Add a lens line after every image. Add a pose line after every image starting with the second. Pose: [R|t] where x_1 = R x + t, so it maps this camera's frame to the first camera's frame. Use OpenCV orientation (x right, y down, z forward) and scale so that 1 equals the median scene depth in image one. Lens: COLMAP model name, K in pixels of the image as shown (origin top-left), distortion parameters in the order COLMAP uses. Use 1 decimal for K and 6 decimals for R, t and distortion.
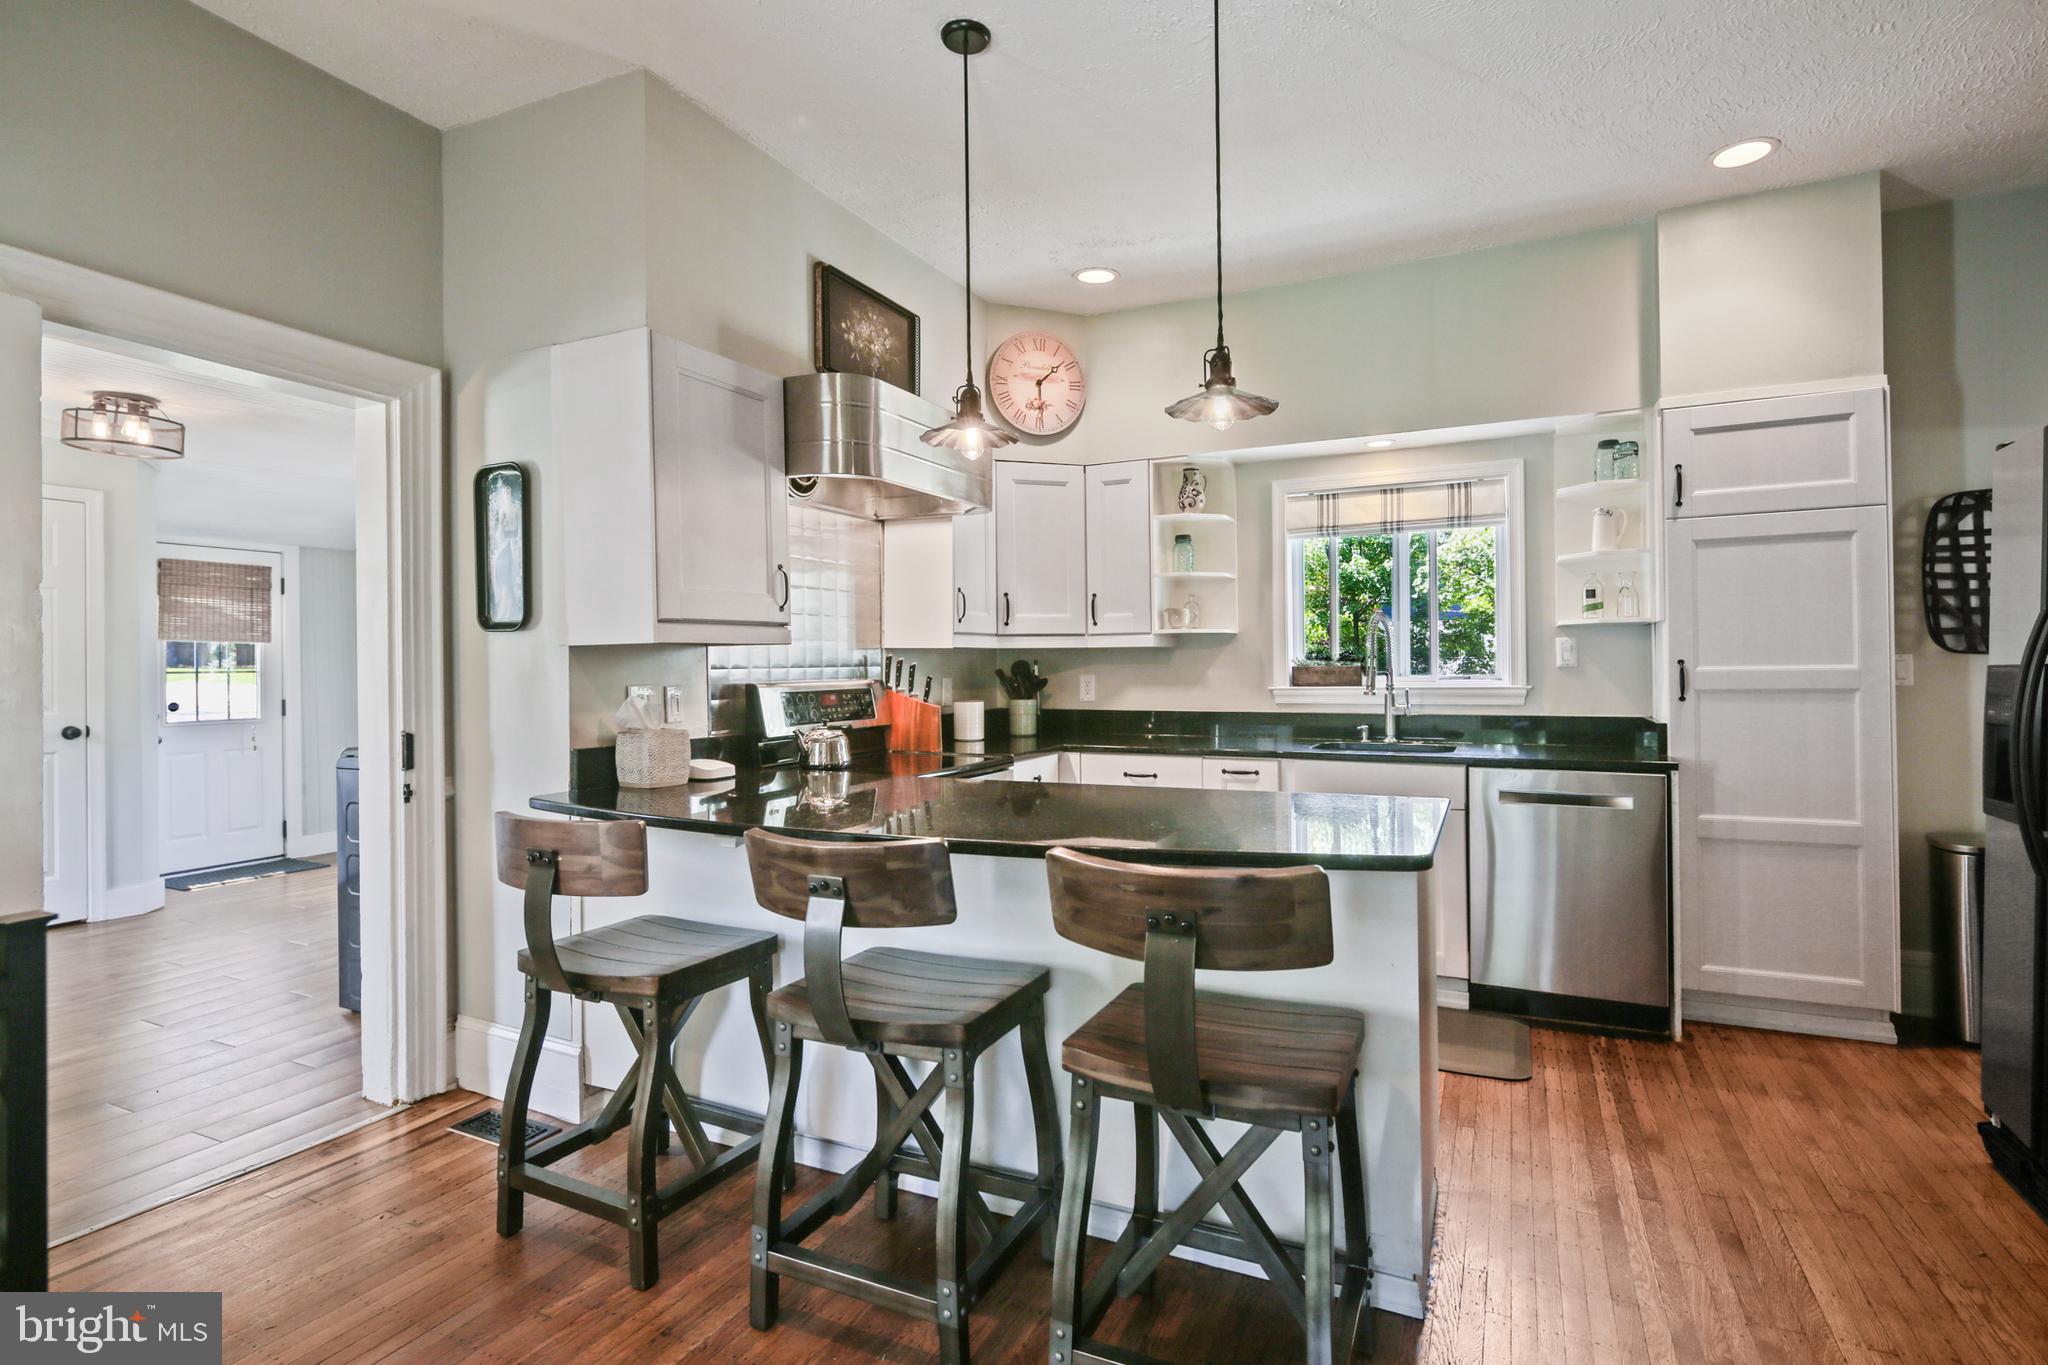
lens RADIAL K [[1007.2, 0, 1027.1], [0, 1007.2, 675.6], [0, 0, 1]] dist [0.002456, -0.000293]
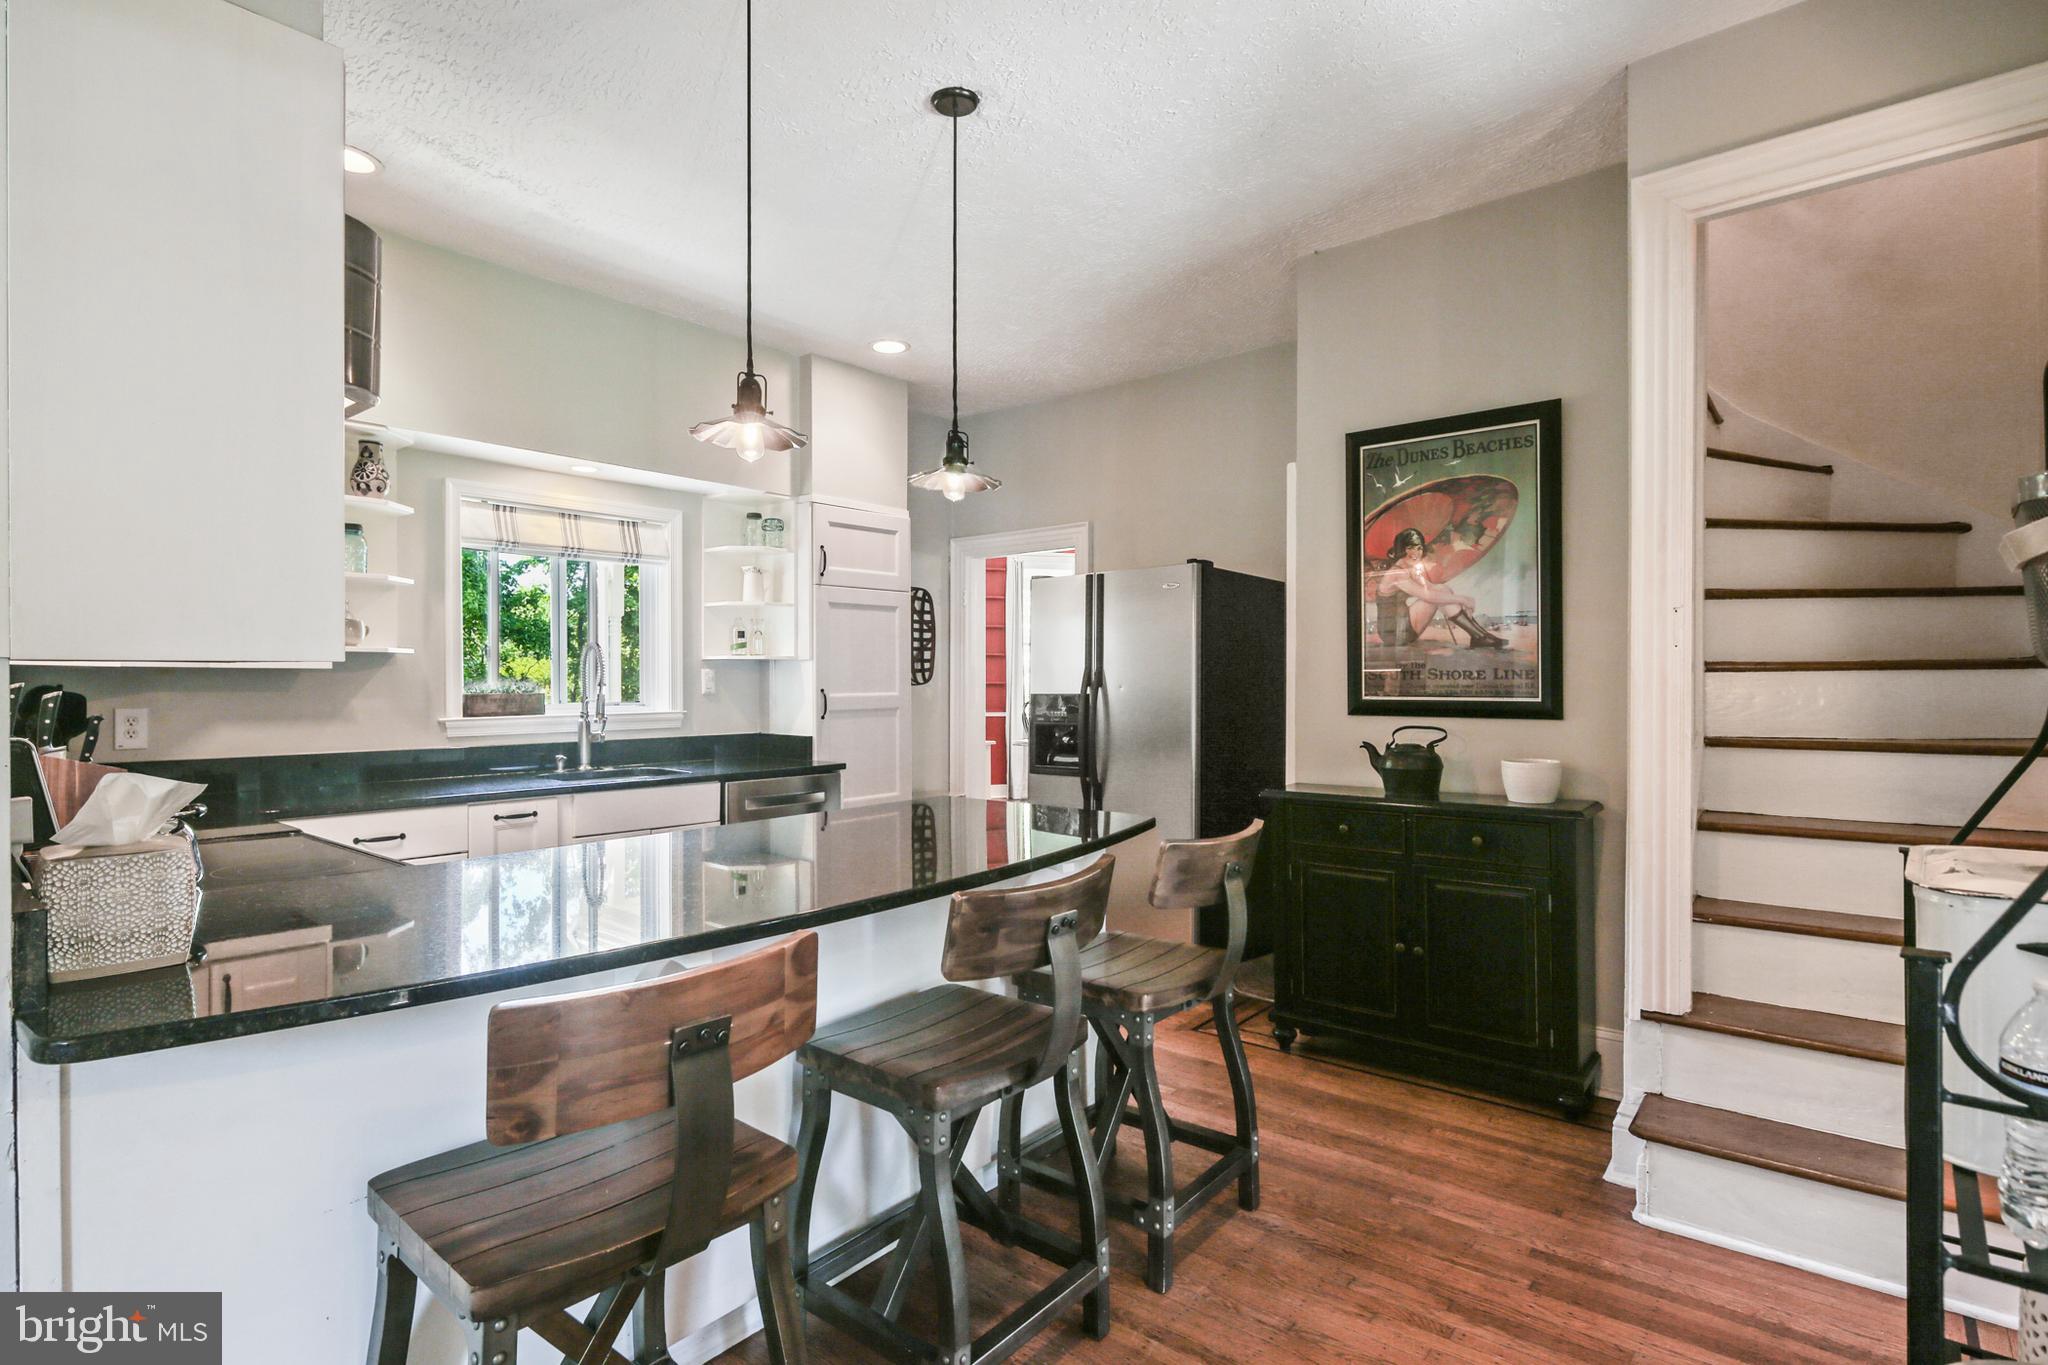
lens RADIAL K [[1007.2, 0, 1027.1], [0, 1007.2, 675.6], [0, 0, 1]] dist [0.002456, -0.000293]
pose [[0.240661, 0.013395, 0.970517, -0.521987], [0.005865, 0.999866, -0.015255, -0.009711], [-0.970592, 0.009363, 0.240550, 0.350014]]
